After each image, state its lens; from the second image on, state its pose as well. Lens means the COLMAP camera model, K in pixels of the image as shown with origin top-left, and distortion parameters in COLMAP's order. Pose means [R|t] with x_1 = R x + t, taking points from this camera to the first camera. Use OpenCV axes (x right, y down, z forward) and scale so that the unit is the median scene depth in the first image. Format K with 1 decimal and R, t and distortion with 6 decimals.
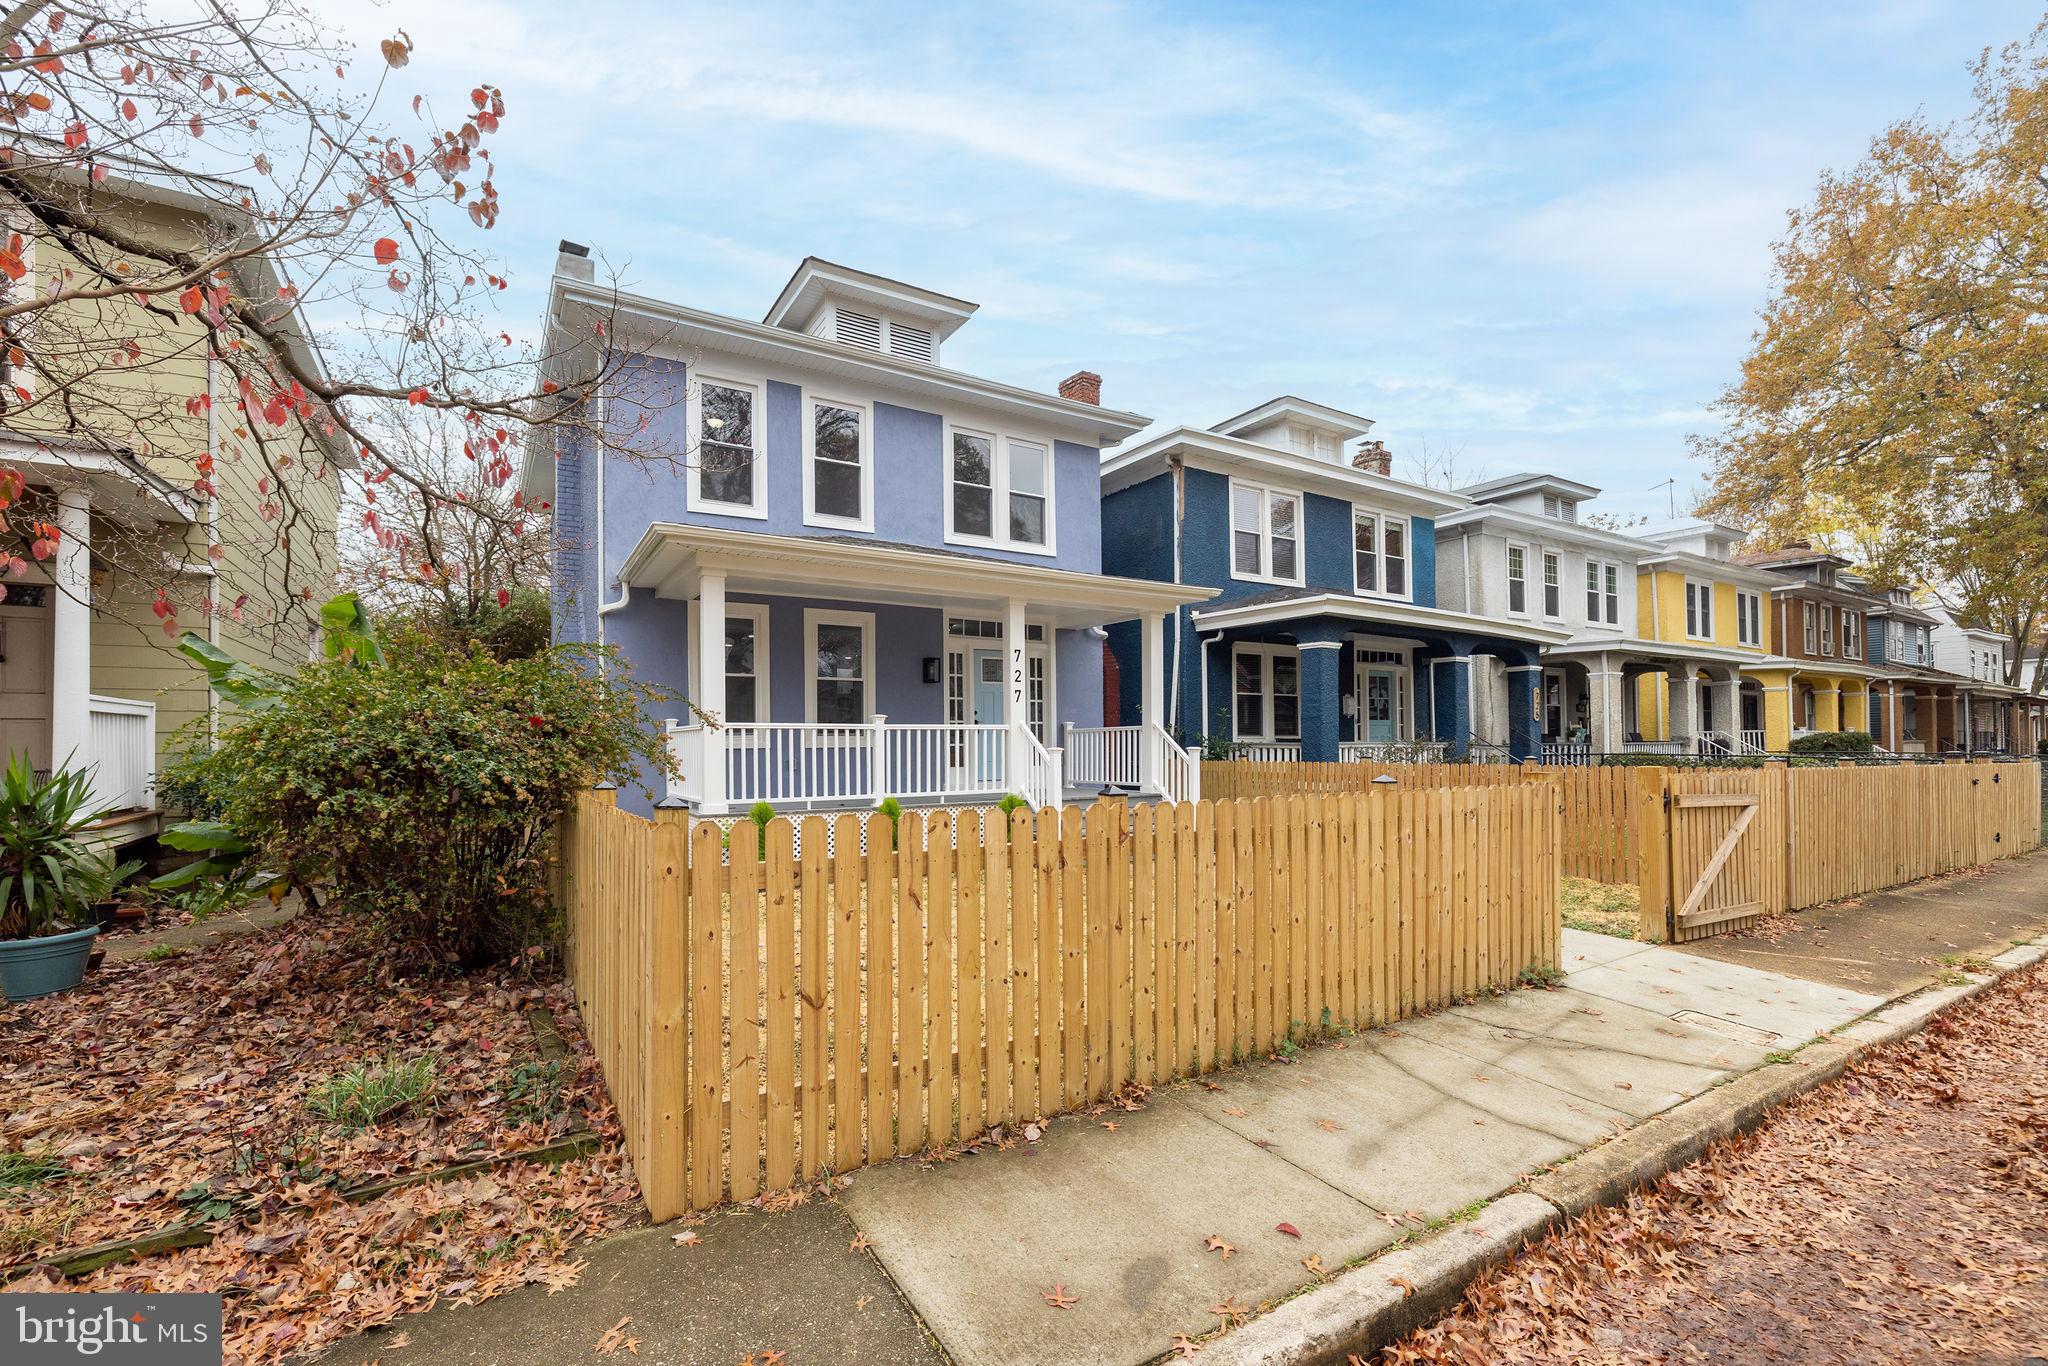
lens RADIAL K [[914.7, 0, 1009.0], [0, 914.7, 743.2], [0, 0, 1]] dist [0.001071, 0.000376]
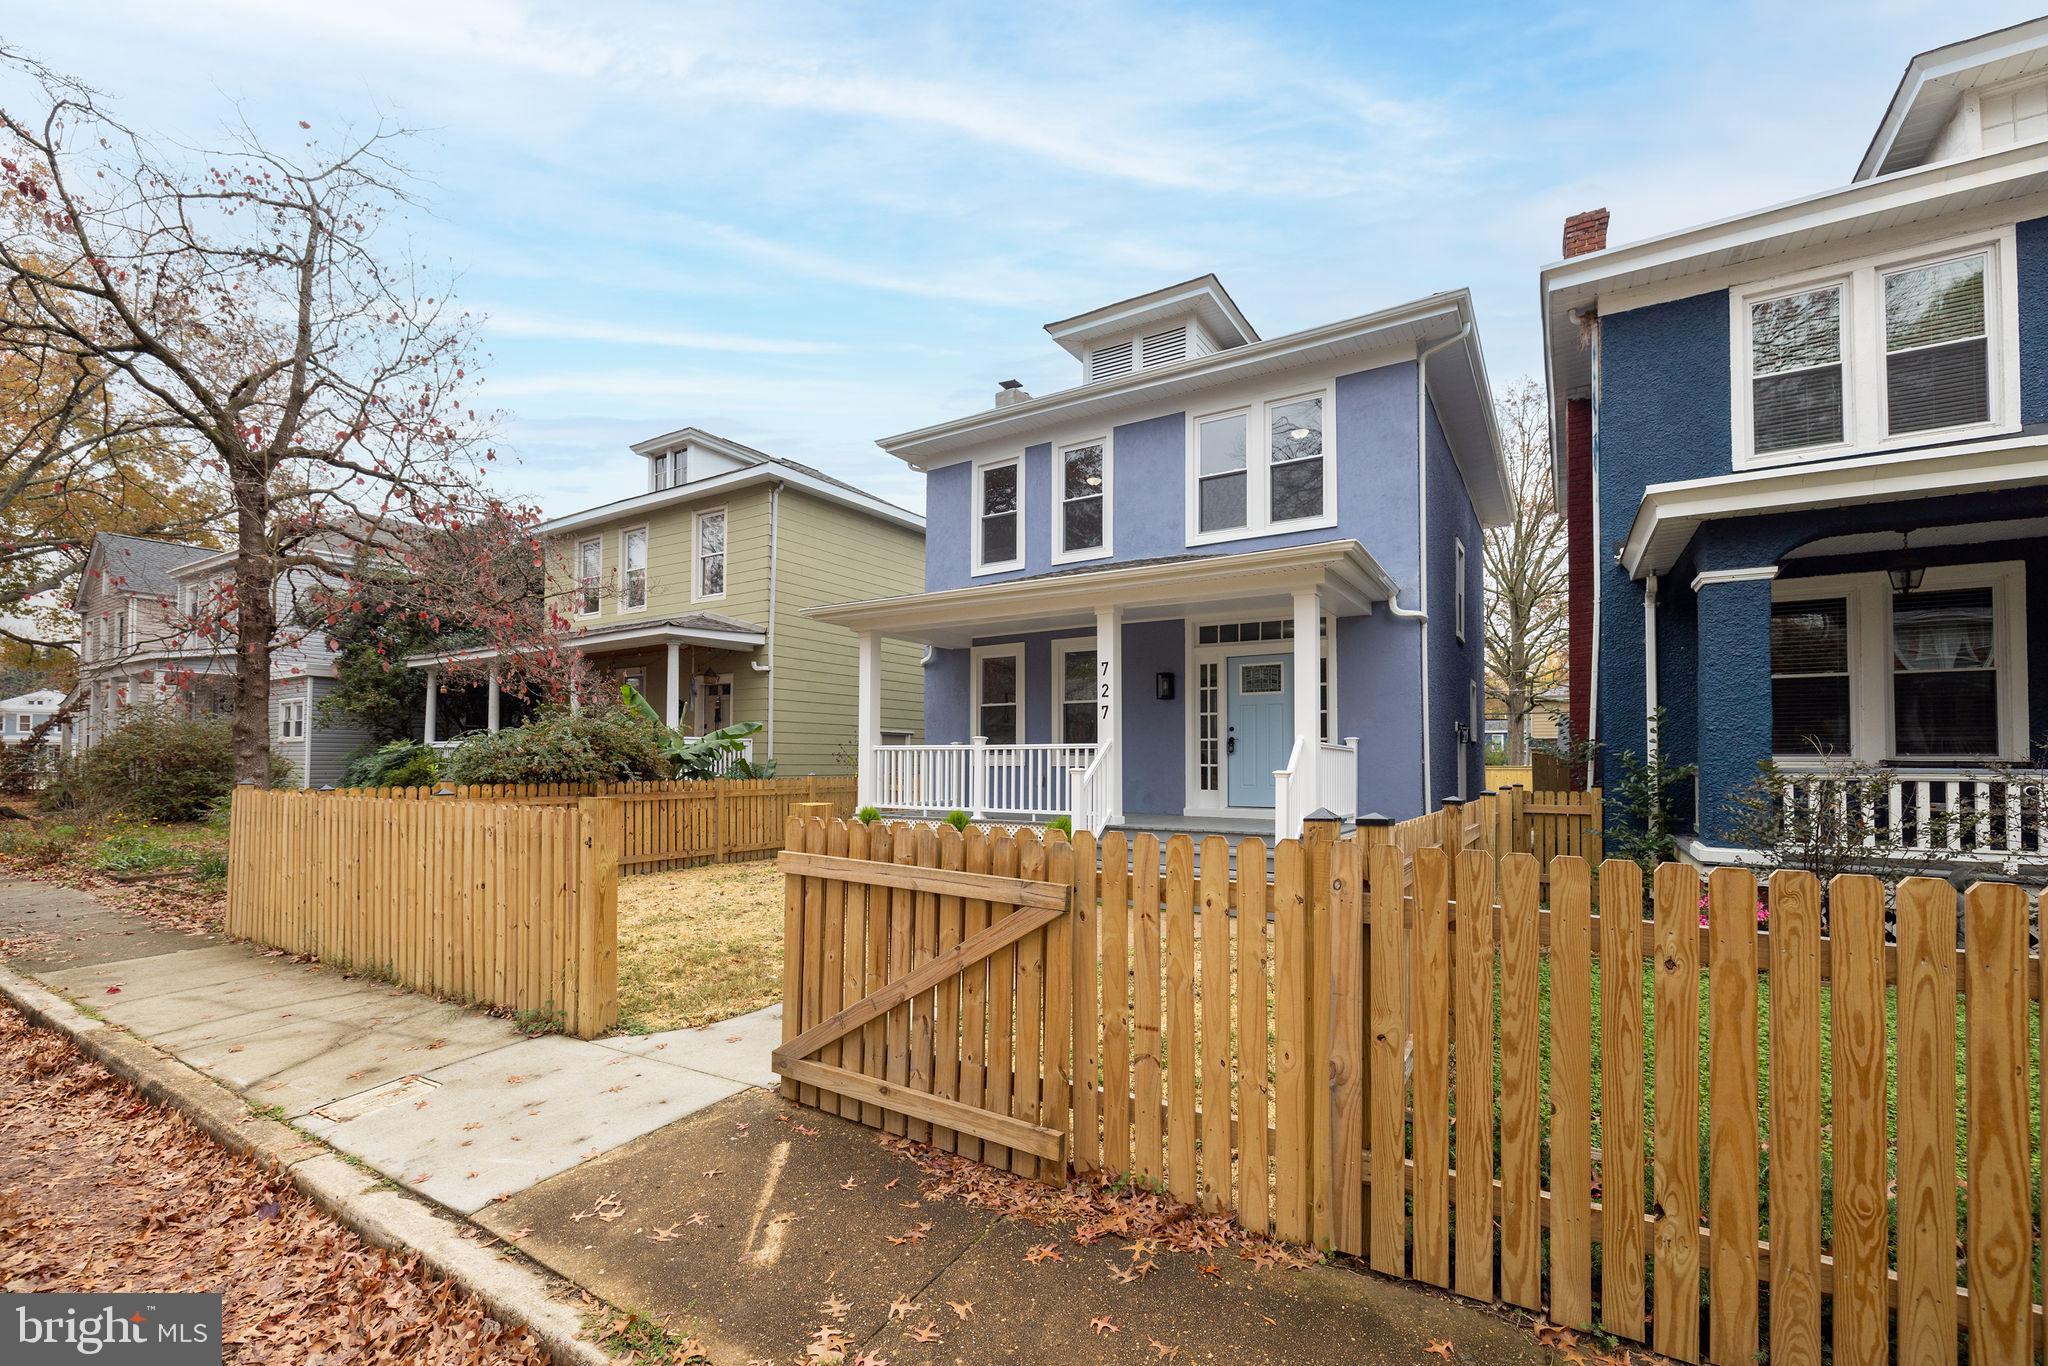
lens RADIAL K [[914.7, 0, 1009.0], [0, 914.7, 743.2], [0, 0, 1]] dist [0.001071, 0.000376]
pose [[0.403164, -0.012781, -0.915039, 0.757061], [-0.006147, 0.999842, -0.016674, -0.003974], [0.915107, 0.012347, 0.403021, 0.500072]]
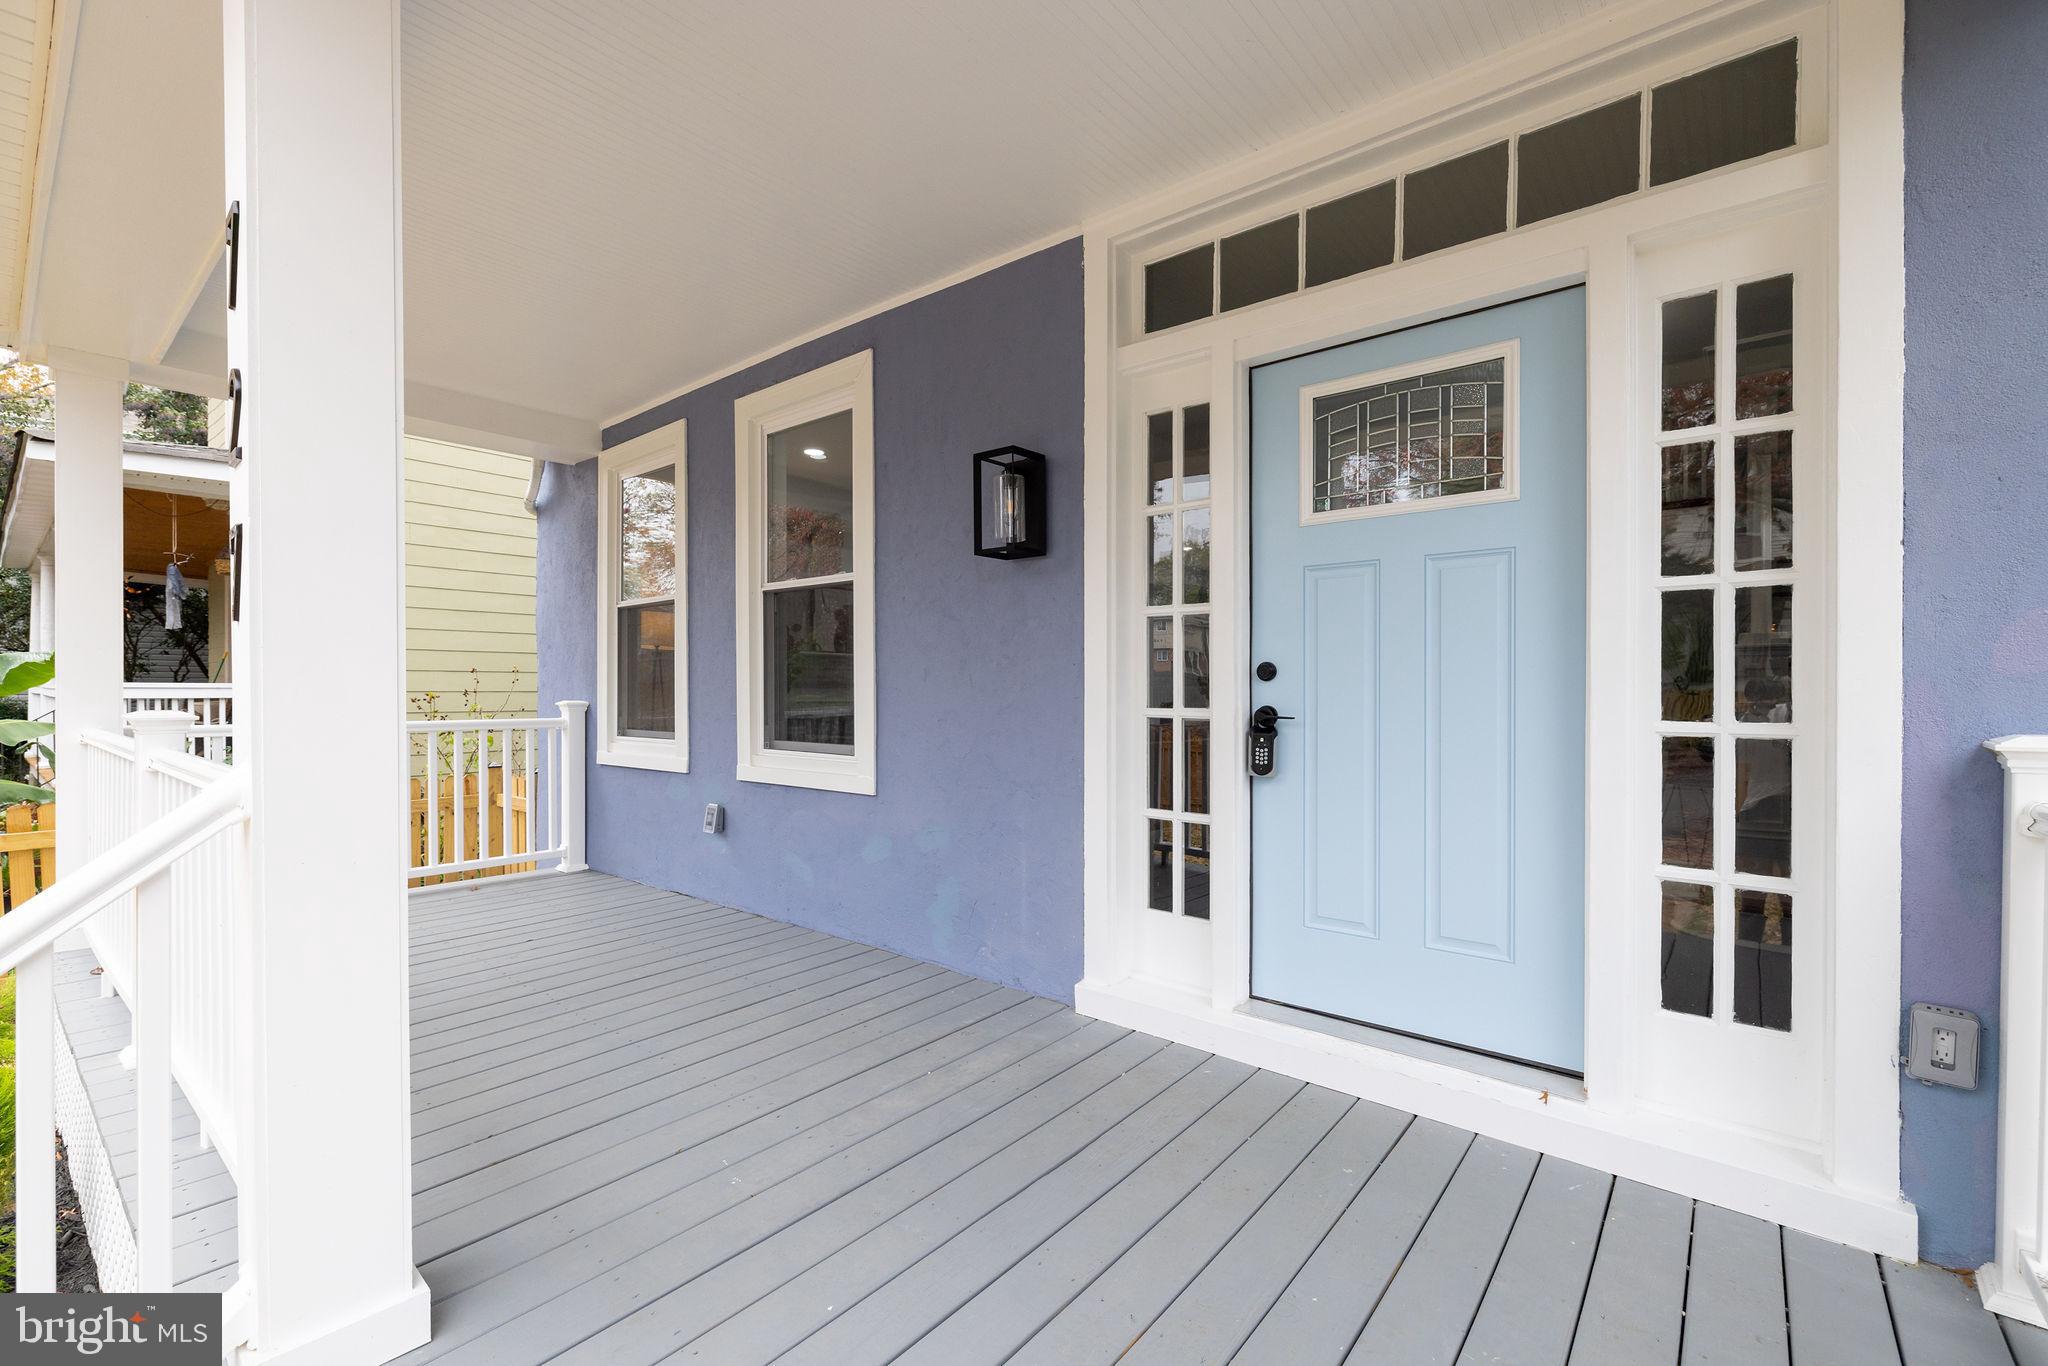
lens RADIAL K [[871.2, 0, 1024.0], [0, 871.2, 683.0], [0, 0, 1]] dist [0.002426, 0.000695]
pose [[0.309769, 0.005970, -0.950793, 0.146889], [-0.001388, 0.999982, 0.005827, -0.035431], [0.950811, -0.000485, 0.309772, 0.986661]]
